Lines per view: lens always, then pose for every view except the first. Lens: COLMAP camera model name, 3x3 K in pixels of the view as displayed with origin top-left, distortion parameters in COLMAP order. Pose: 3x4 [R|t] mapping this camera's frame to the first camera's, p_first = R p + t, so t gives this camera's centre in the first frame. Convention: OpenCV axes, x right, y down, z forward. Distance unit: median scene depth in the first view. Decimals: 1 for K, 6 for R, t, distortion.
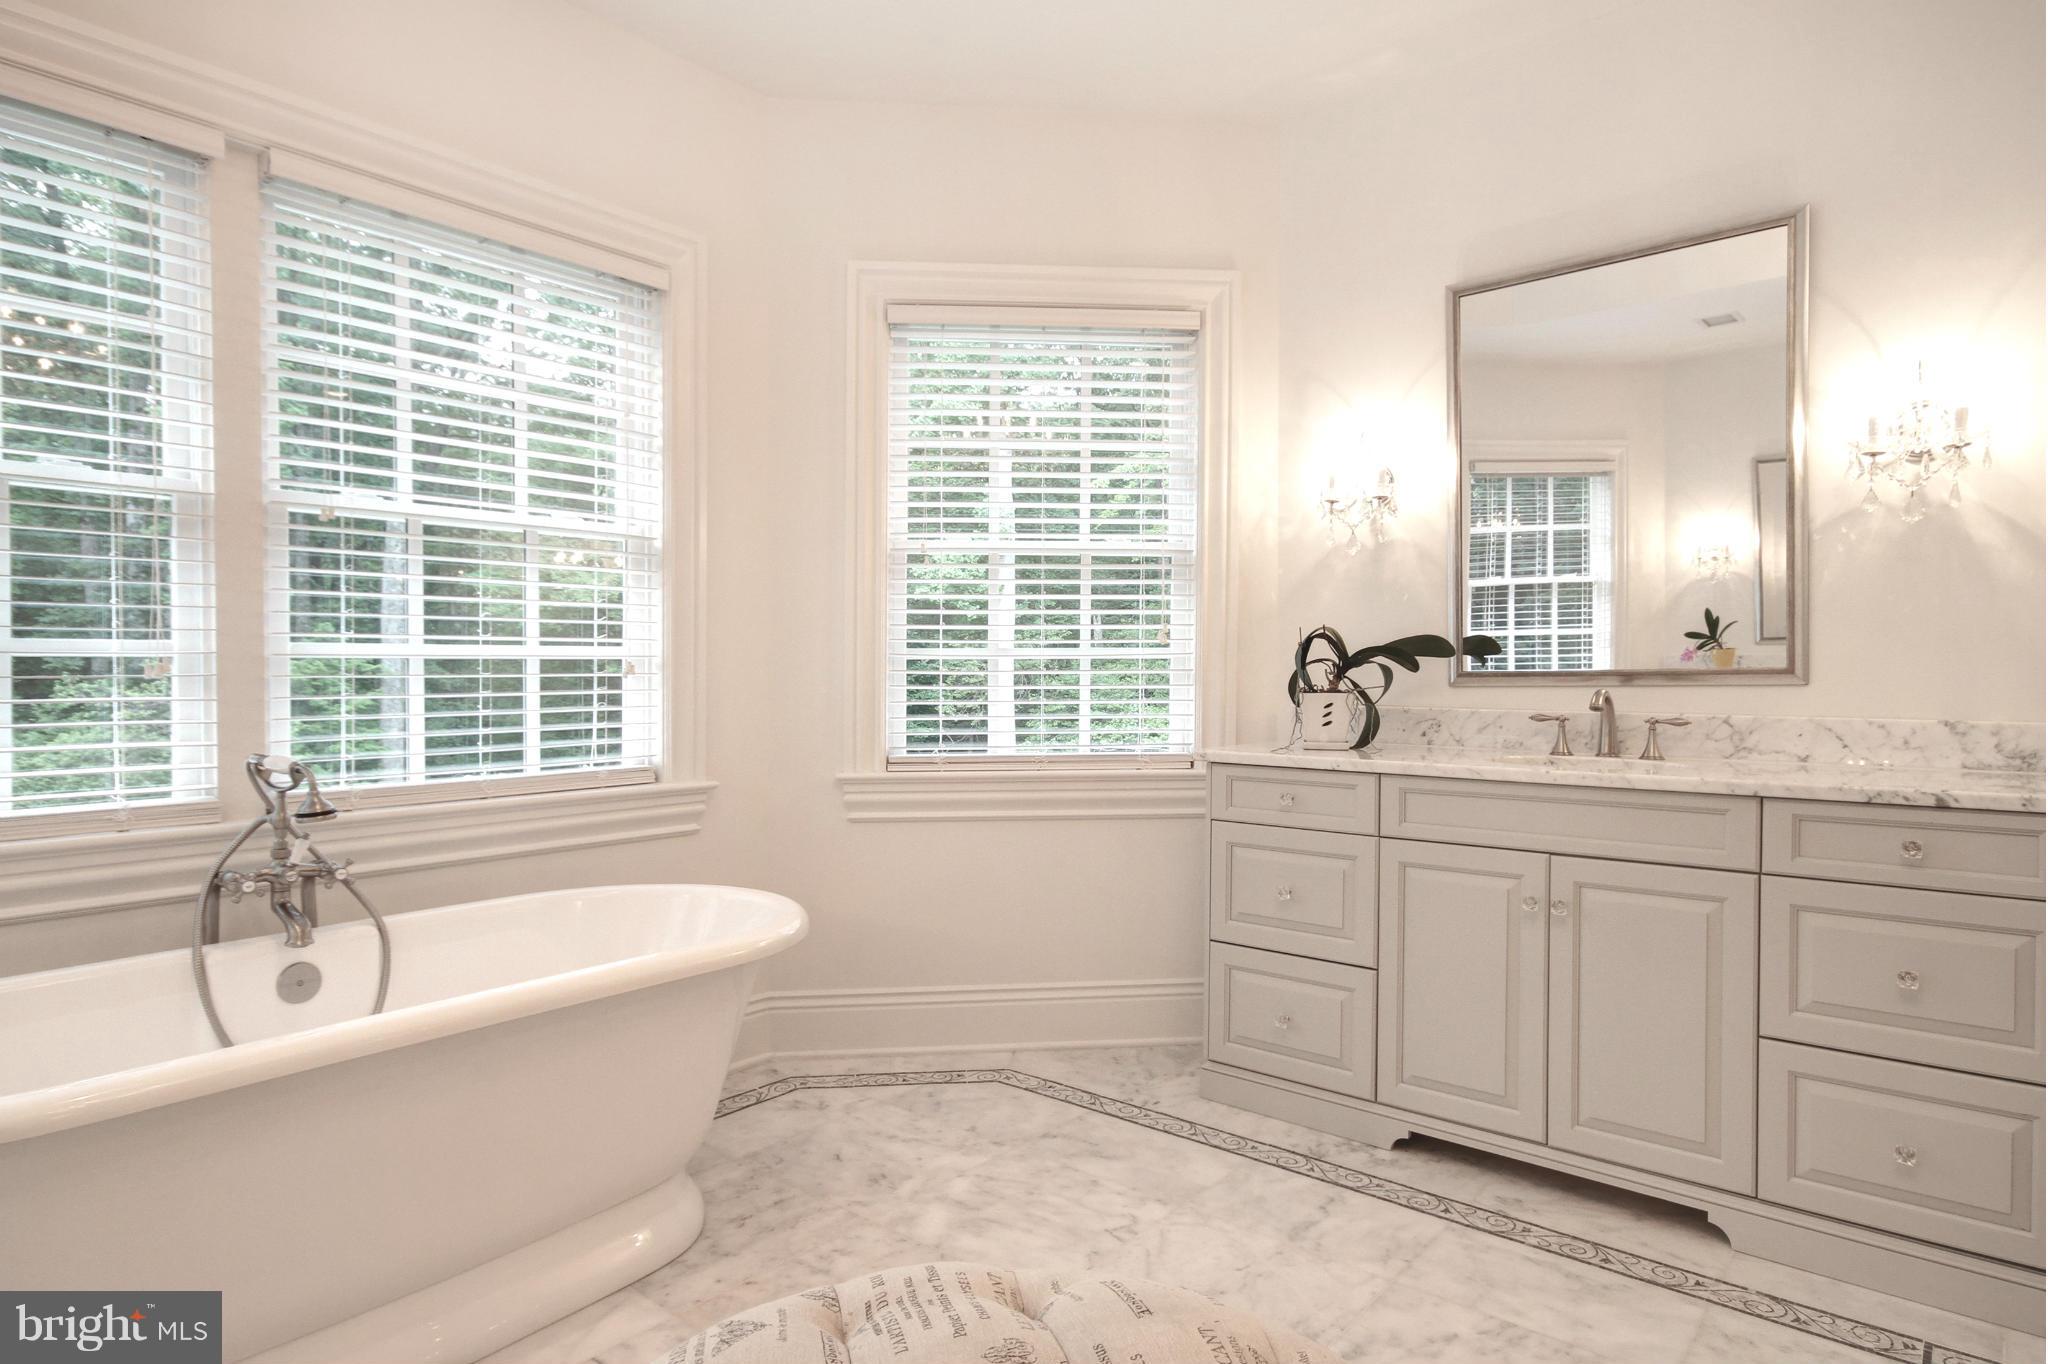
lens RADIAL K [[1129.8, 0, 1024.0], [0, 1129.8, 682.0], [0, 0, 1]] dist [0.000669, -0.000865]
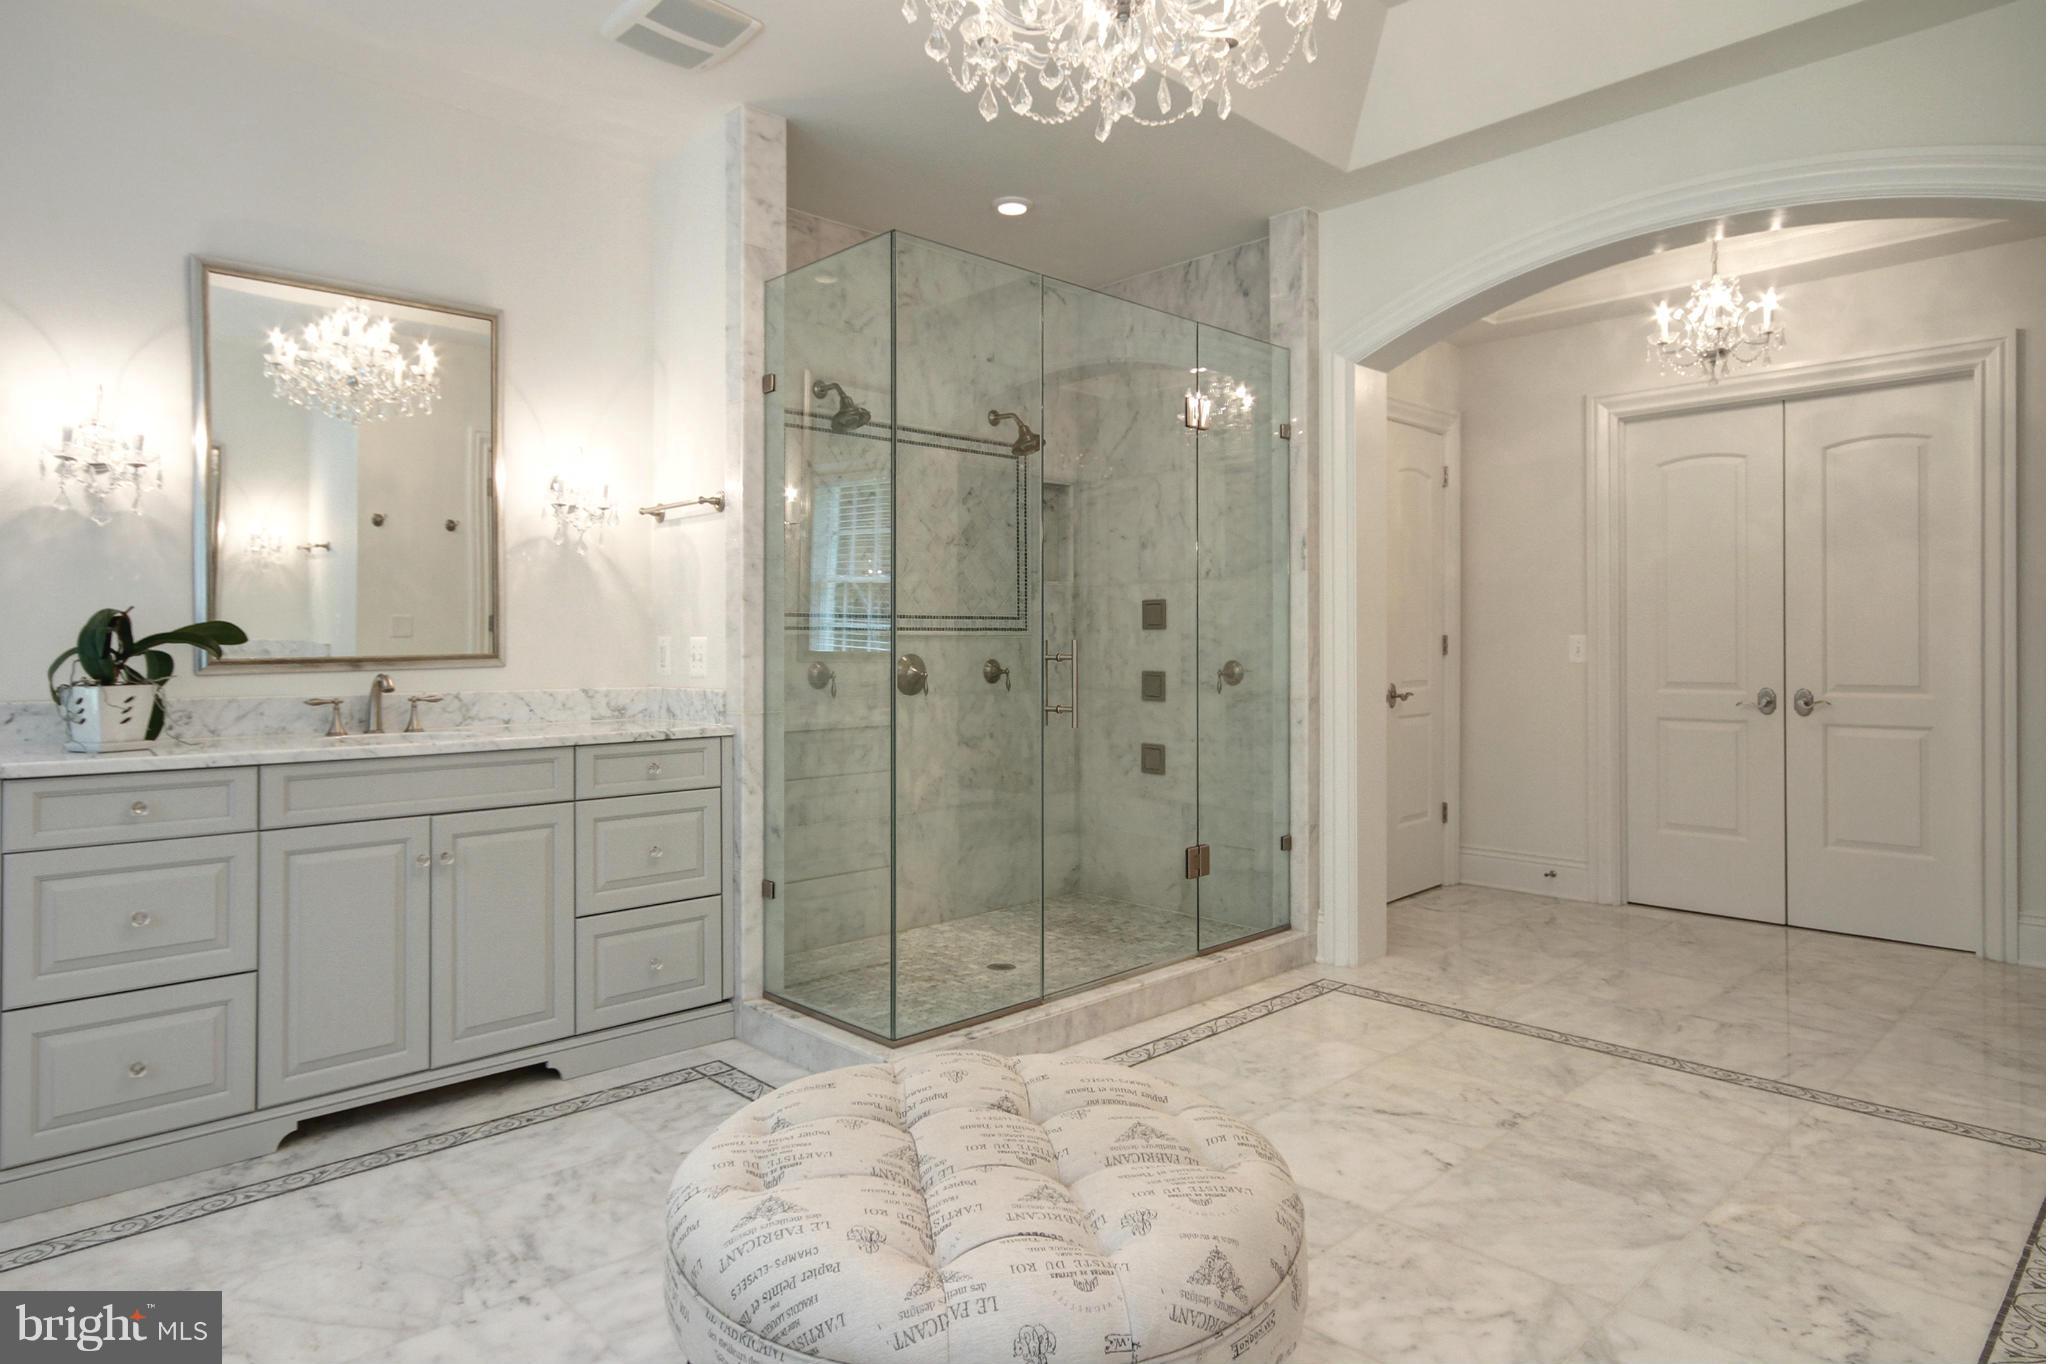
lens RADIAL K [[1207.9, 0, 1021.1], [0, 1207.9, 640.4], [0, 0, 1]] dist [-0.017659, 0.001094]
pose [[0.087418, 0.006339, 0.996152, -0.698357], [0.017917, 0.999808, -0.007935, -0.005828], [-0.996011, 0.018541, 0.087288, 0.285369]]
